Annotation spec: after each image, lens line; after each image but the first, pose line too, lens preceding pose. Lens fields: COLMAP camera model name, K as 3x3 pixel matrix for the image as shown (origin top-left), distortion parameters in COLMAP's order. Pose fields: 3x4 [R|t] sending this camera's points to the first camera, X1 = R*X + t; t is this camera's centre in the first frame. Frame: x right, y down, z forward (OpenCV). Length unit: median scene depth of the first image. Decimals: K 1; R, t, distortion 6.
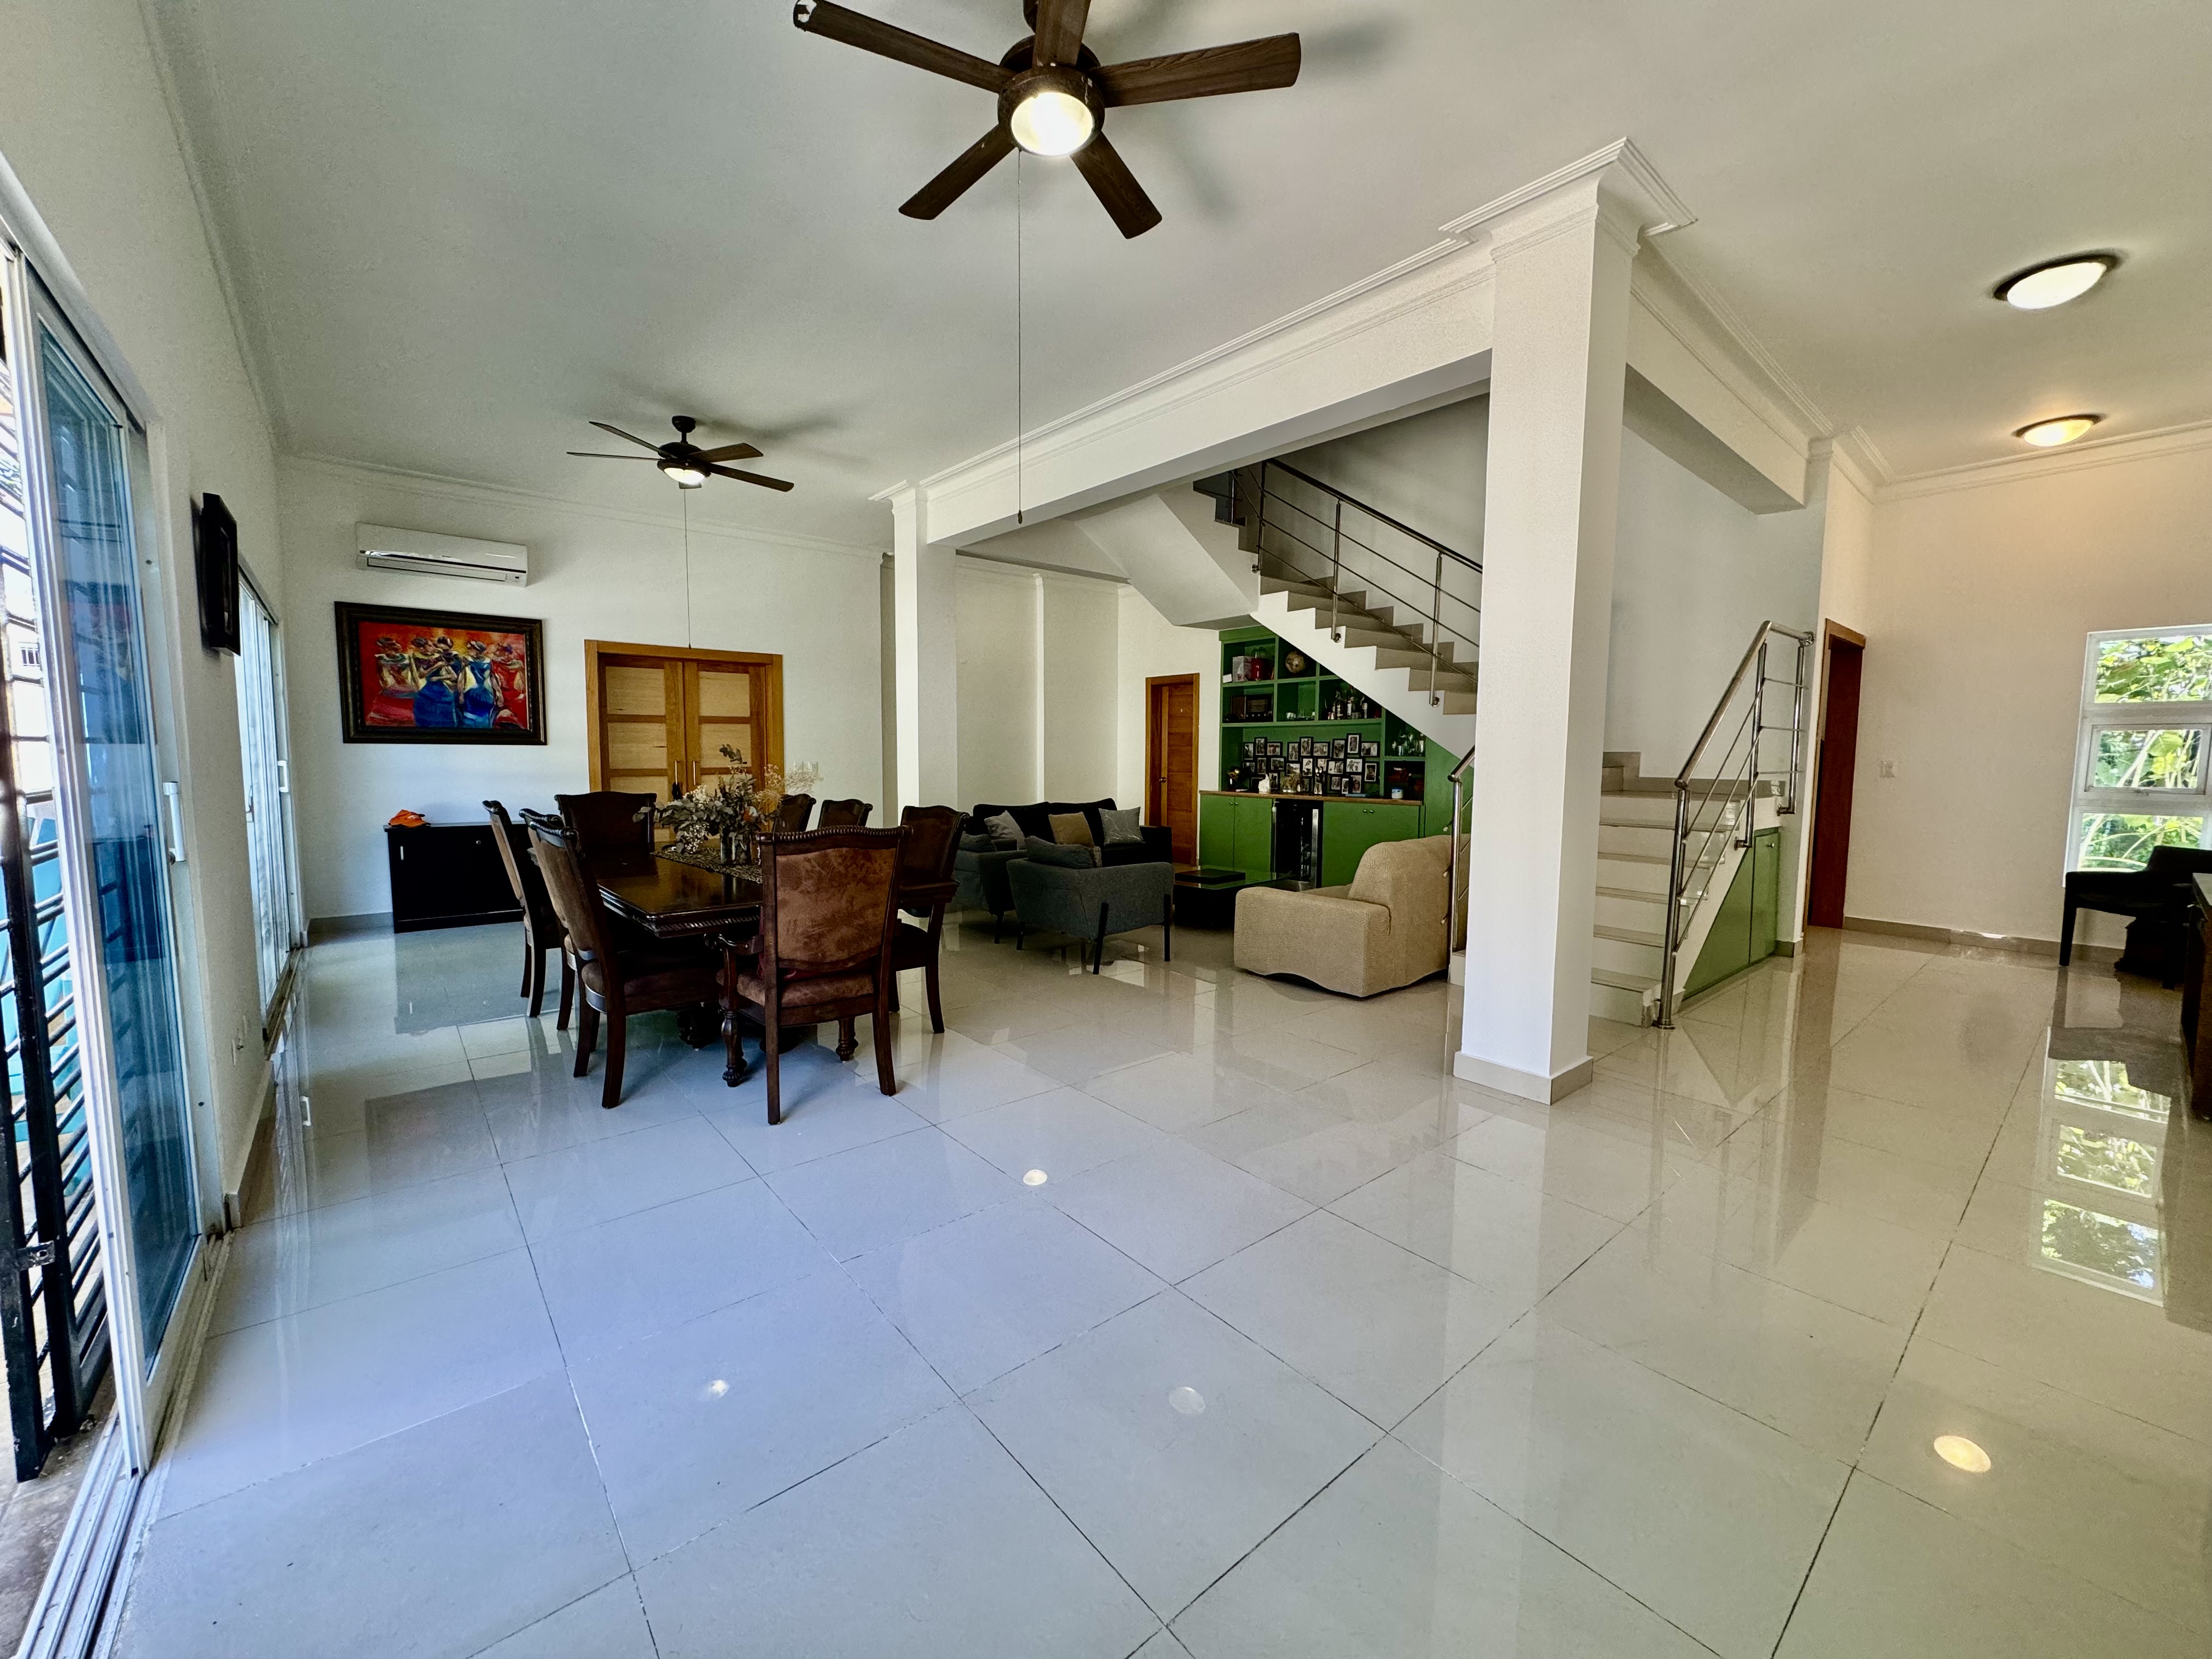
lens RADIAL K [[879.6, 0, 1106.0], [0, 879.6, 829.5], [0, 0, 1]] dist [-0.000628, -0.000001]
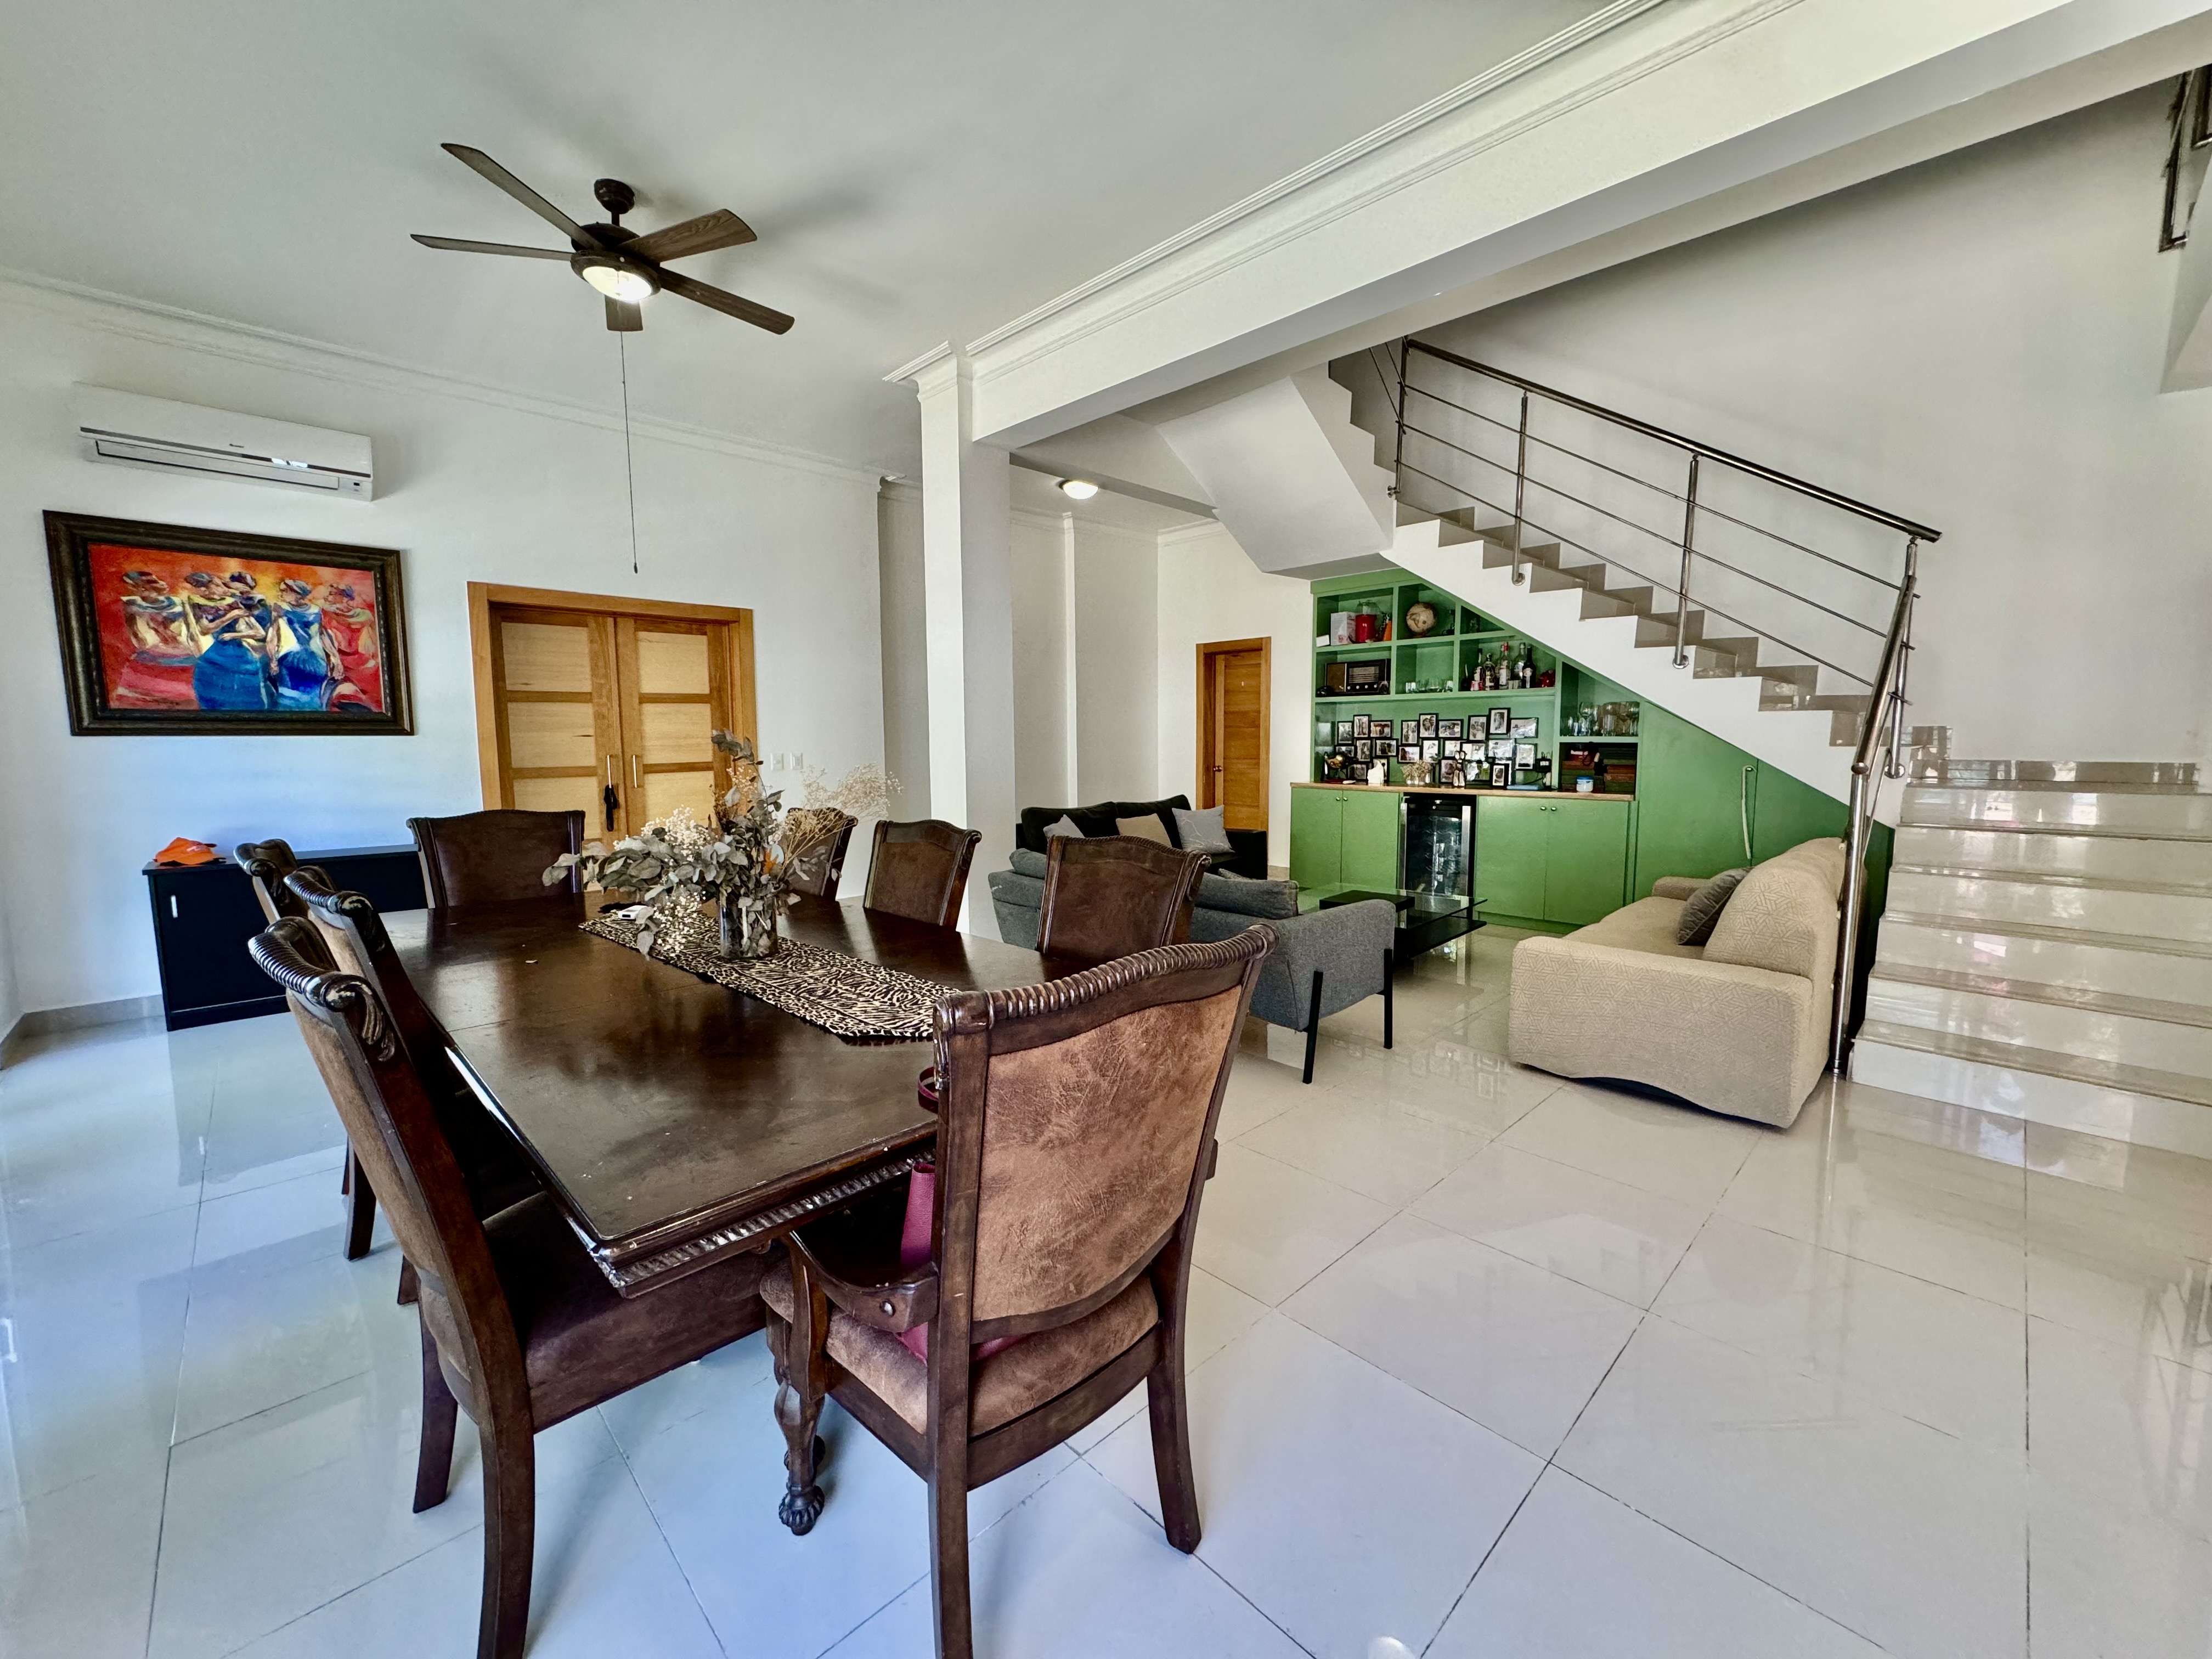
lens RADIAL K [[880.4, 0, 1106.0], [0, 880.4, 829.5], [0, 0, 1]] dist [0.000144, 0.000050]
pose [[0.997510, -0.019509, 0.067775, -0.146665], [0.018309, 0.999665, 0.018293, -0.025397], [-0.068110, -0.017007, 0.997533, 0.278834]]
